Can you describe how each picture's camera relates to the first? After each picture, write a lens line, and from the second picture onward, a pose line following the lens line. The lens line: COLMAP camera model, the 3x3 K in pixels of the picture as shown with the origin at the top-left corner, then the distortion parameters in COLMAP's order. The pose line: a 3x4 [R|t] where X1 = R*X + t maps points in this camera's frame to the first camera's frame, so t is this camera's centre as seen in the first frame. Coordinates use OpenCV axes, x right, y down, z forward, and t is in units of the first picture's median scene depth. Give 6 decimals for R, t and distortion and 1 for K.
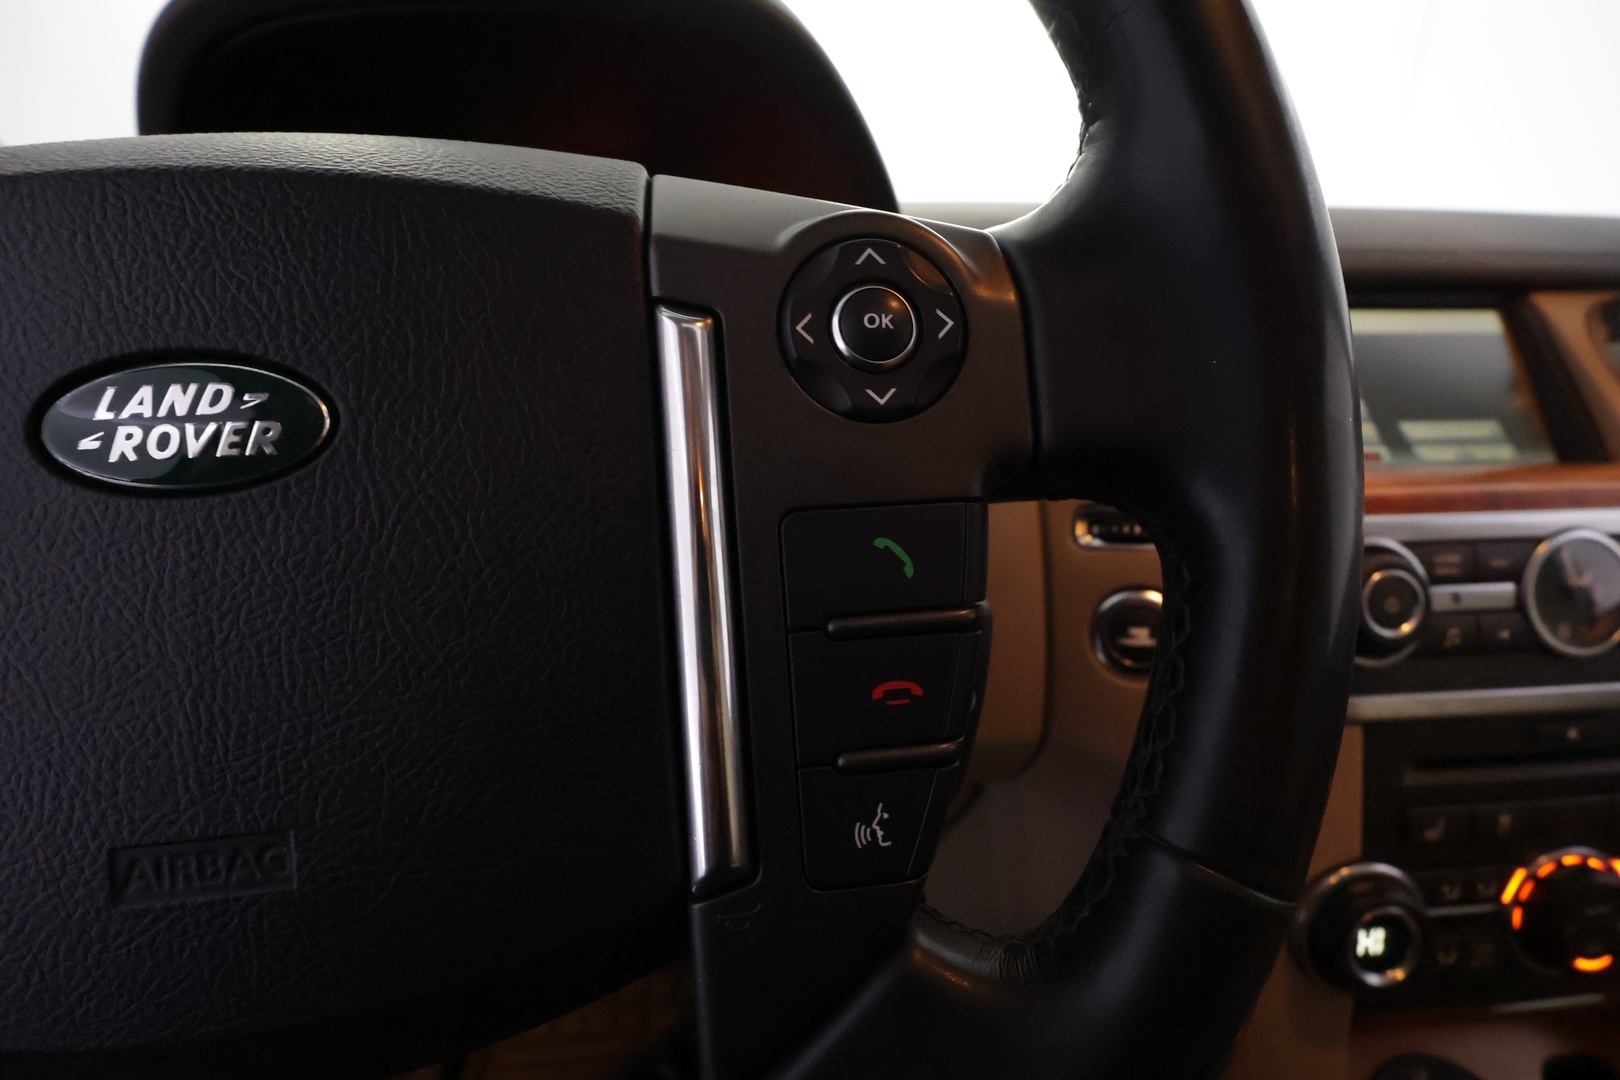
lens RADIAL K [[758.1, 0, 811.4], [0, 758.1, 544.0], [0, 0, 1]] dist [0.002675, 0.001485]
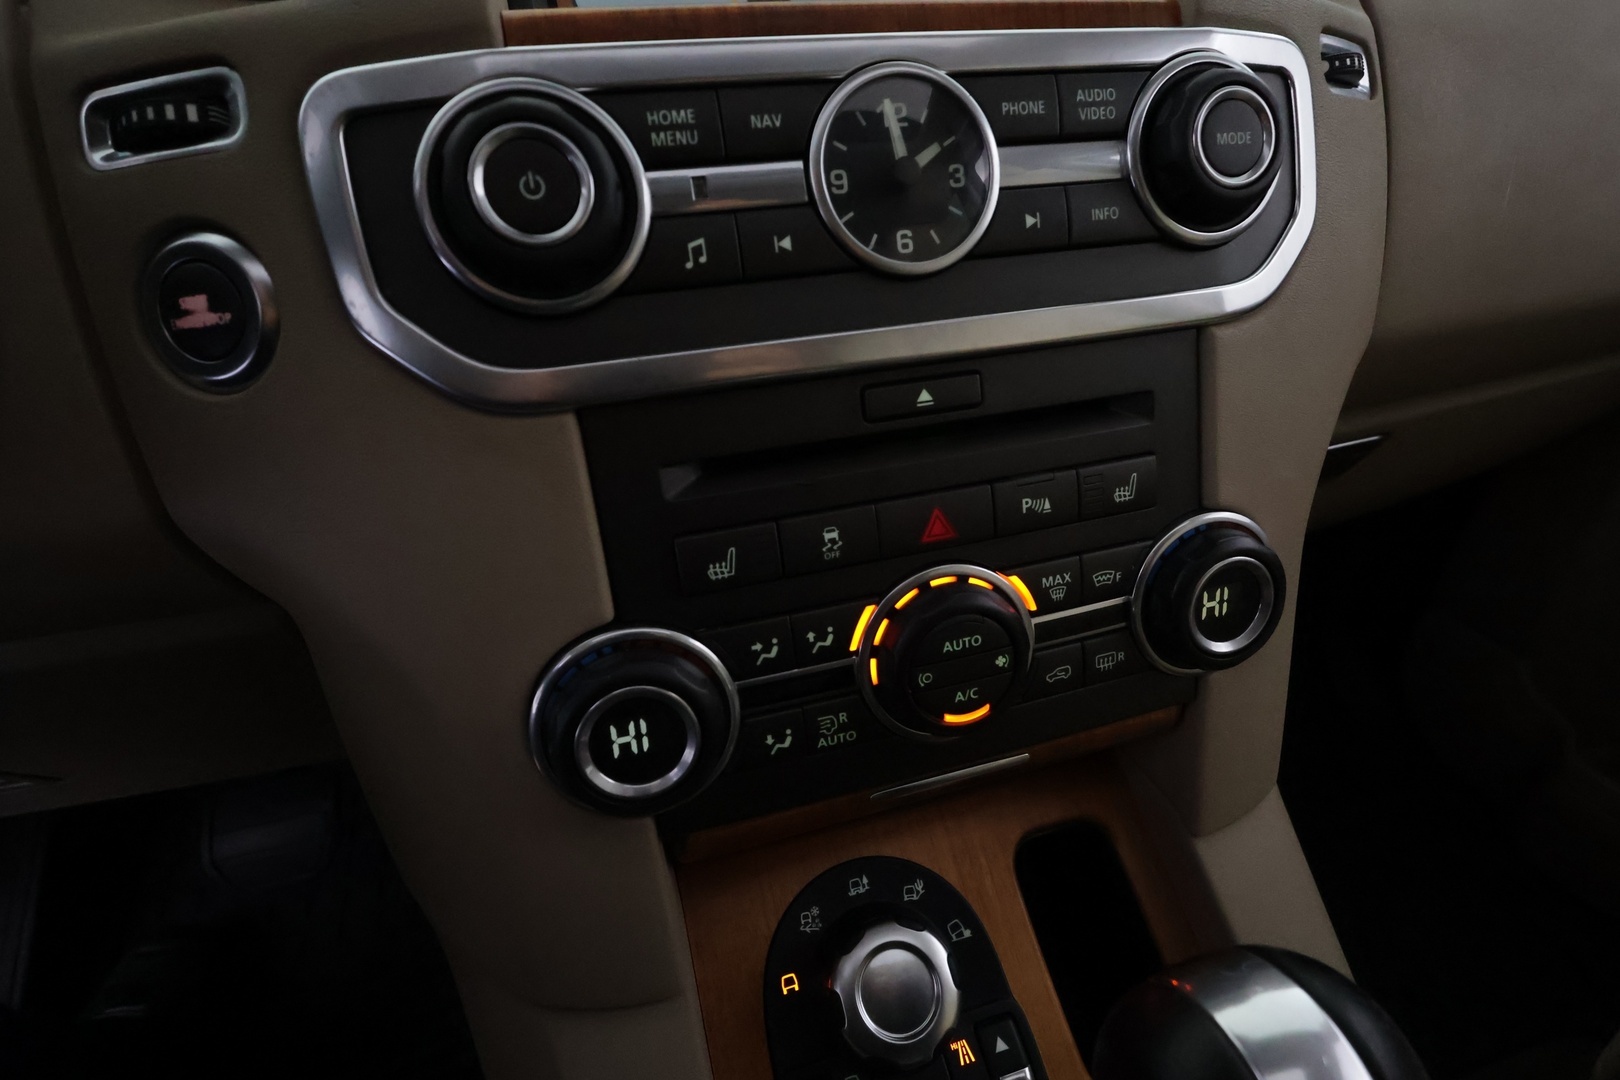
lens RADIAL K [[758.1, 0, 814.4], [0, 758.1, 542.0], [0, 0, 1]] dist [0.002675, 0.001485]
pose [[0.985422, -0.129378, 0.110477, 0.814021], [0.109290, 0.979062, 0.171736, 0.247593], [-0.130383, -0.157158, 0.978929, 0.337496]]
